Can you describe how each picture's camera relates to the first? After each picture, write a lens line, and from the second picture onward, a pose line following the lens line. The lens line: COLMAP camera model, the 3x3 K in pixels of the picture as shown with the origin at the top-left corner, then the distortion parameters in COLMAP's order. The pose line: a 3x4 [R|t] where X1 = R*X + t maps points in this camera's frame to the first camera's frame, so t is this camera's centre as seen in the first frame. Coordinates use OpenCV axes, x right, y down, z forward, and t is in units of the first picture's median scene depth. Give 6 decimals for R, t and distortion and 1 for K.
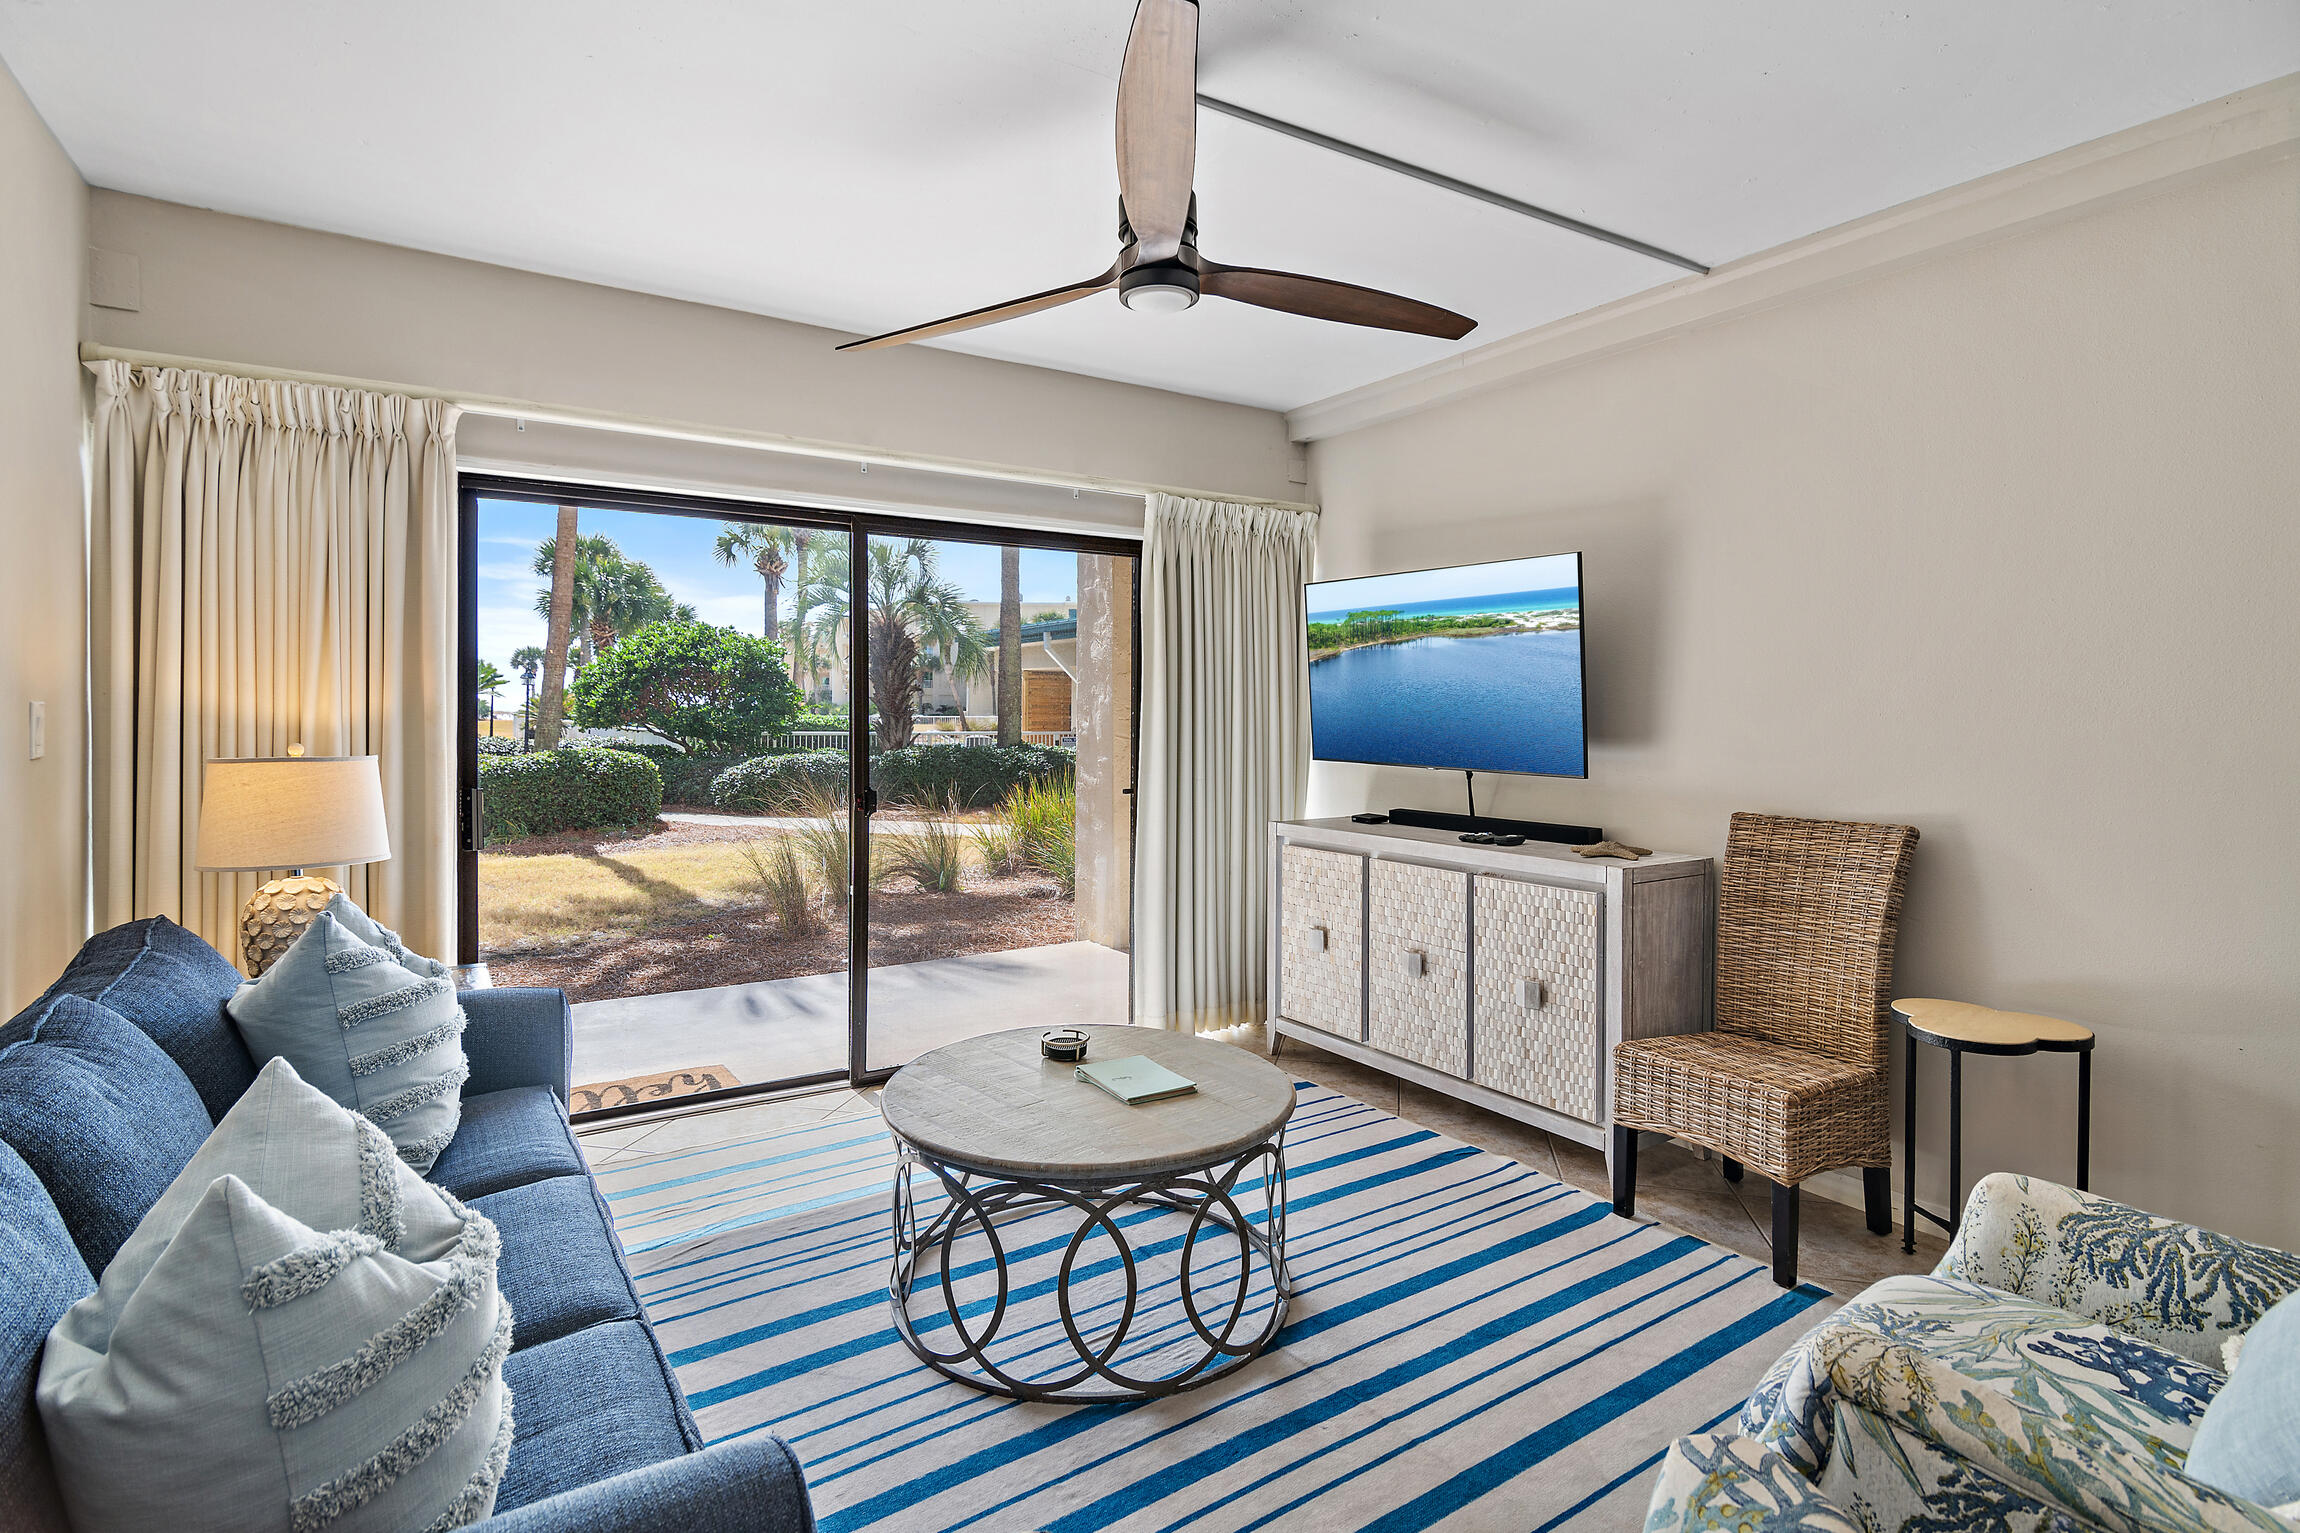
lens RADIAL K [[1143.0, 0, 1154.6], [0, 1143.0, 715.4], [0, 0, 1]] dist [-0.001378, -0.000238]
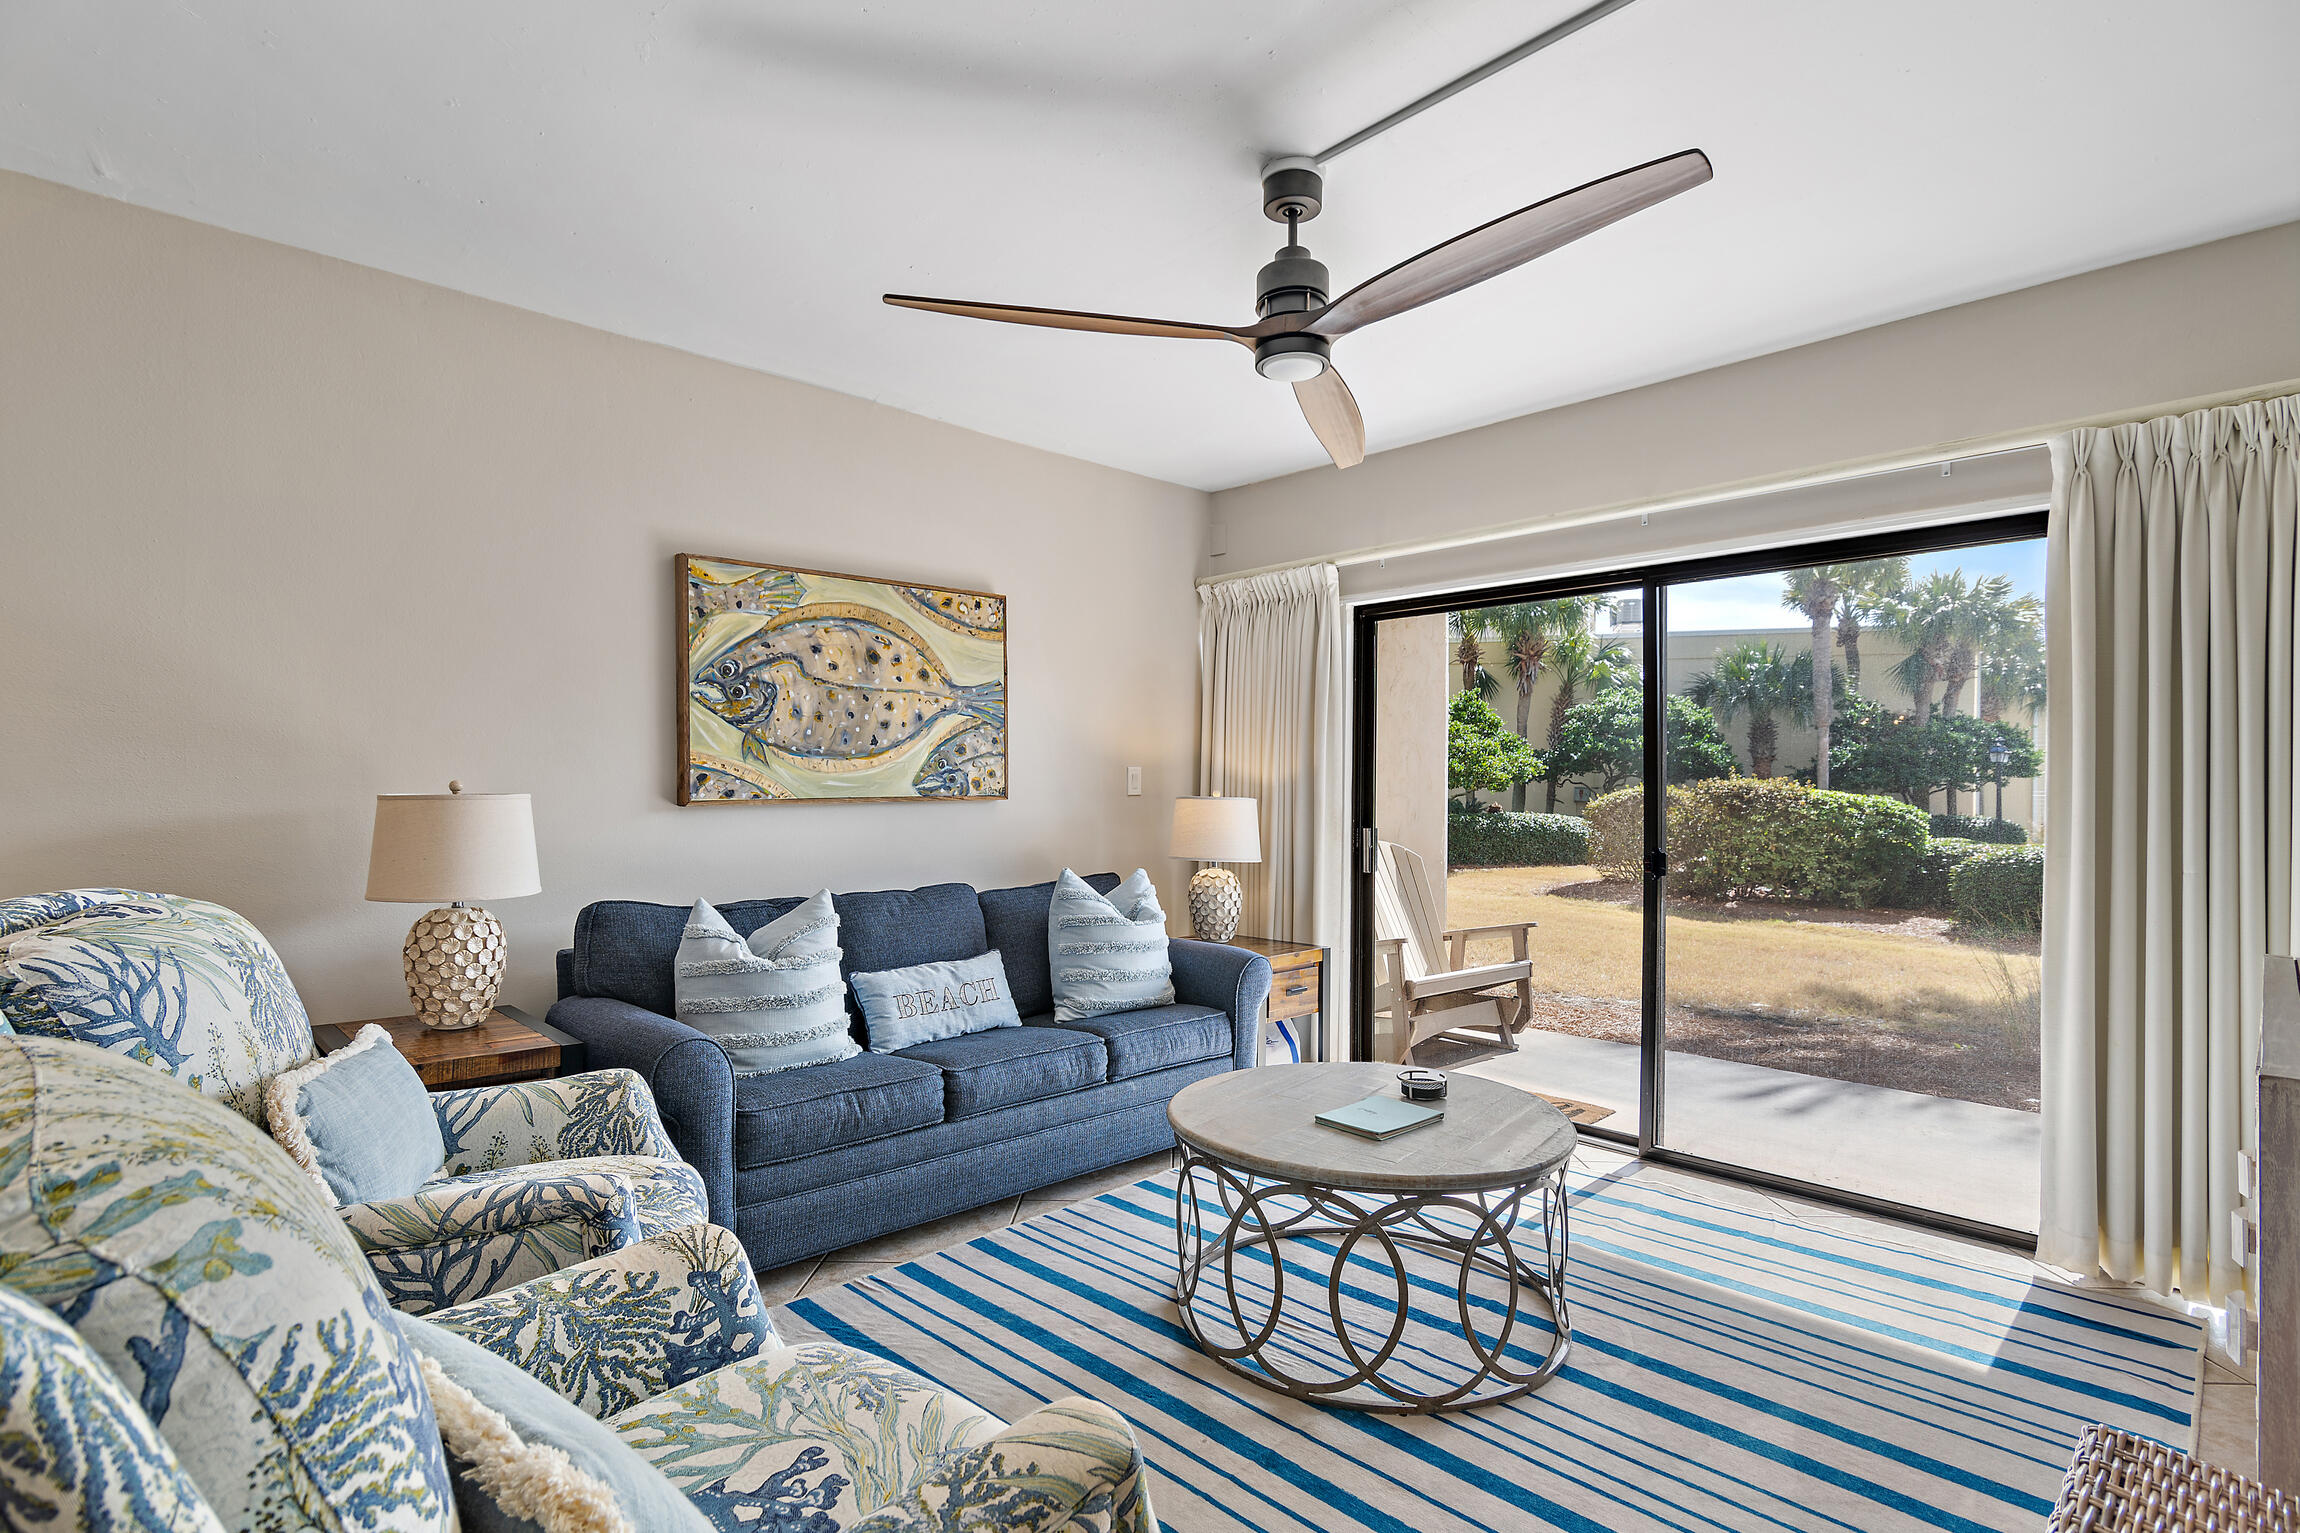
lens RADIAL K [[1143.0, 0, 1149.2], [0, 1143.0, 769.5], [0, 0, 1]] dist [-0.001378, -0.000238]
pose [[0.175796, -0.027686, -0.984037, 0.856746], [-0.012901, 0.999454, -0.030424, 0.043376], [0.984342, 0.018043, 0.175342, 0.566267]]
